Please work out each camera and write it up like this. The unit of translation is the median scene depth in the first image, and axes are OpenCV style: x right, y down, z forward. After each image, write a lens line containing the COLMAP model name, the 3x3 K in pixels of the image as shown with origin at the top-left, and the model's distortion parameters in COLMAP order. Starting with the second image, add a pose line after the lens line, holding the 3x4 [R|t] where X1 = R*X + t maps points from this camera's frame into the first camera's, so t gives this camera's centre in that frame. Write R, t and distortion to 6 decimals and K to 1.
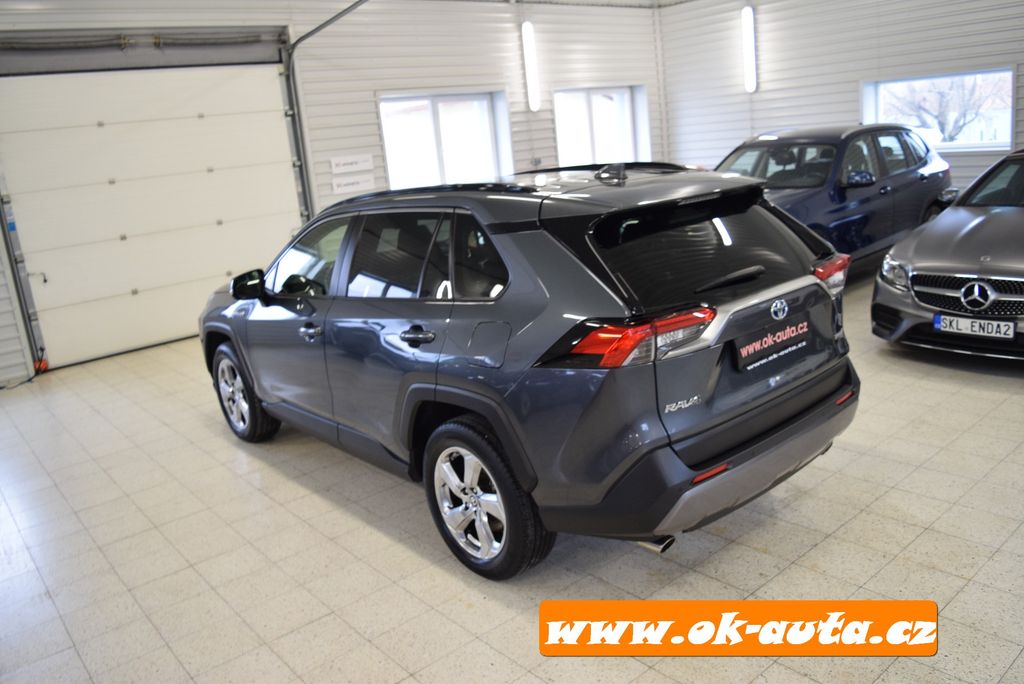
lens RADIAL K [[797.1, 0, 512.0], [0, 797.1, 342.0], [0, 0, 1]] dist [-0.084041, 0.008881]
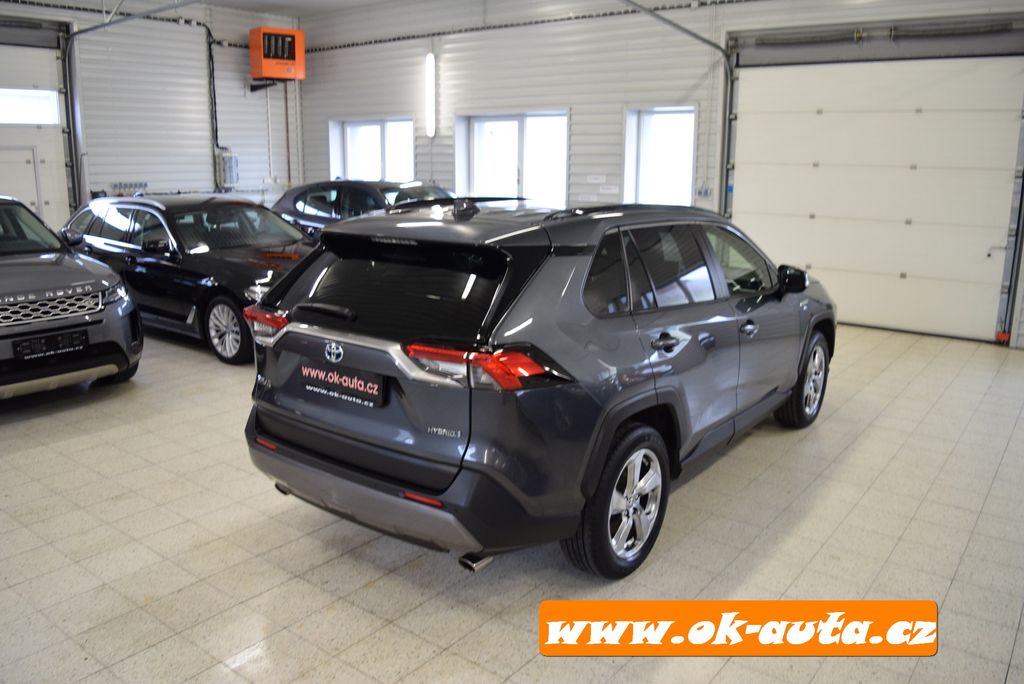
lens RADIAL K [[797.1, 0, 512.0], [0, 797.1, 342.0], [0, 0, 1]] dist [-0.084041, 0.008881]
pose [[0.217346, 0.312484, -0.924724, 0.462465], [-0.266190, 0.930438, 0.251850, -0.130104], [0.939097, 0.191414, 0.285407, 0.310769]]
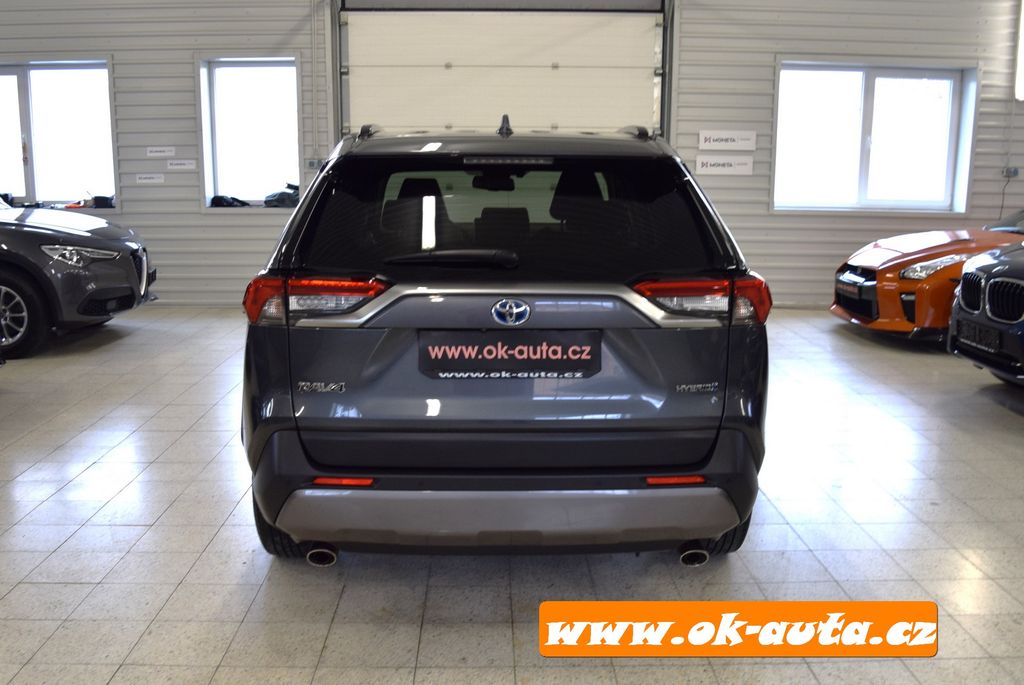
lens RADIAL K [[993.2, 0, 502.7], [0, 993.2, 379.2], [0, 0, 1]] dist [-0.104308, 0.016637]
pose [[0.772393, 0.234306, -0.590347, 0.303483], [-0.232392, 0.969273, 0.080644, -0.018130], [0.591103, 0.074903, 0.803111, 0.085860]]
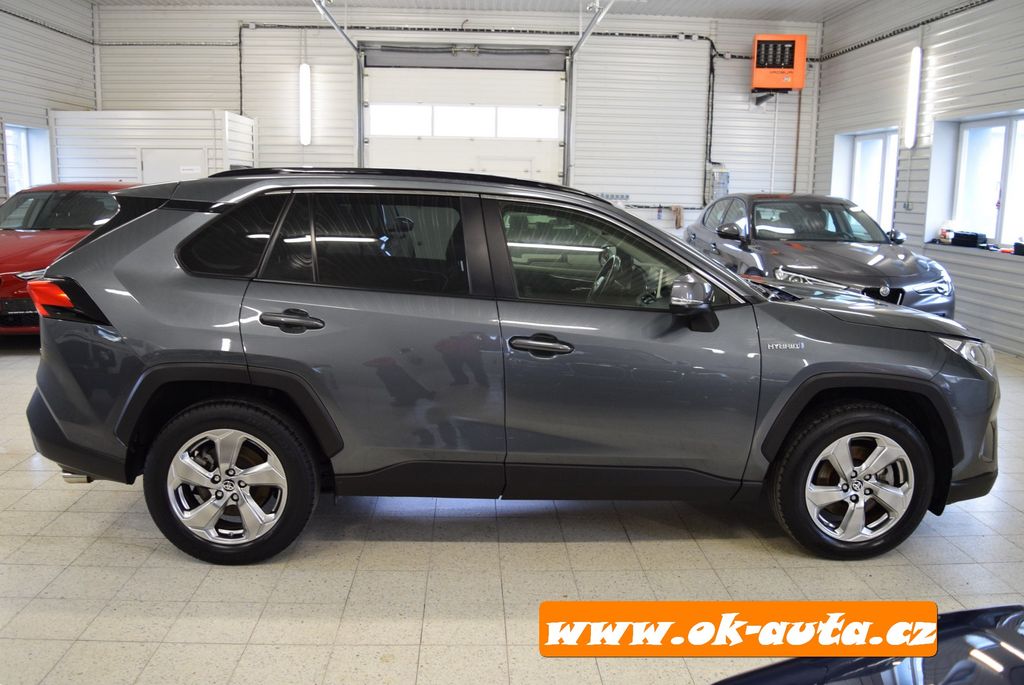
lens RADIAL K [[854.0, 0, 512.0], [0, 854.0, 342.5], [0, 0, 1]] dist [-0.090291, -0.002250]
pose [[-0.603107, 0.226539, -0.764815, 0.334959], [-0.154605, 0.907441, 0.390701, -0.202997], [0.782534, 0.353879, -0.512260, 0.775288]]
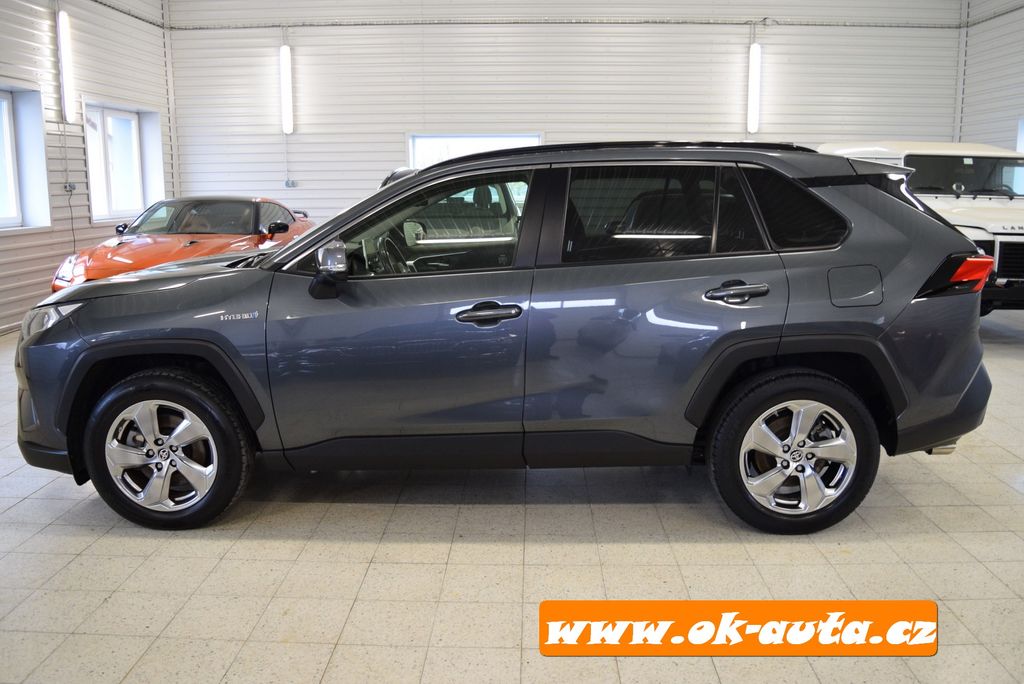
lens RADIAL K [[854.0, 0, 512.0], [0, 854.0, 342.0], [0, 0, 1]] dist [-0.090291, -0.002250]
pose [[0.658378, -0.040244, 0.751611, -0.400083], [0.121900, 0.991088, -0.053713, 0.027793], [-0.742751, 0.126985, 0.657416, 0.210626]]
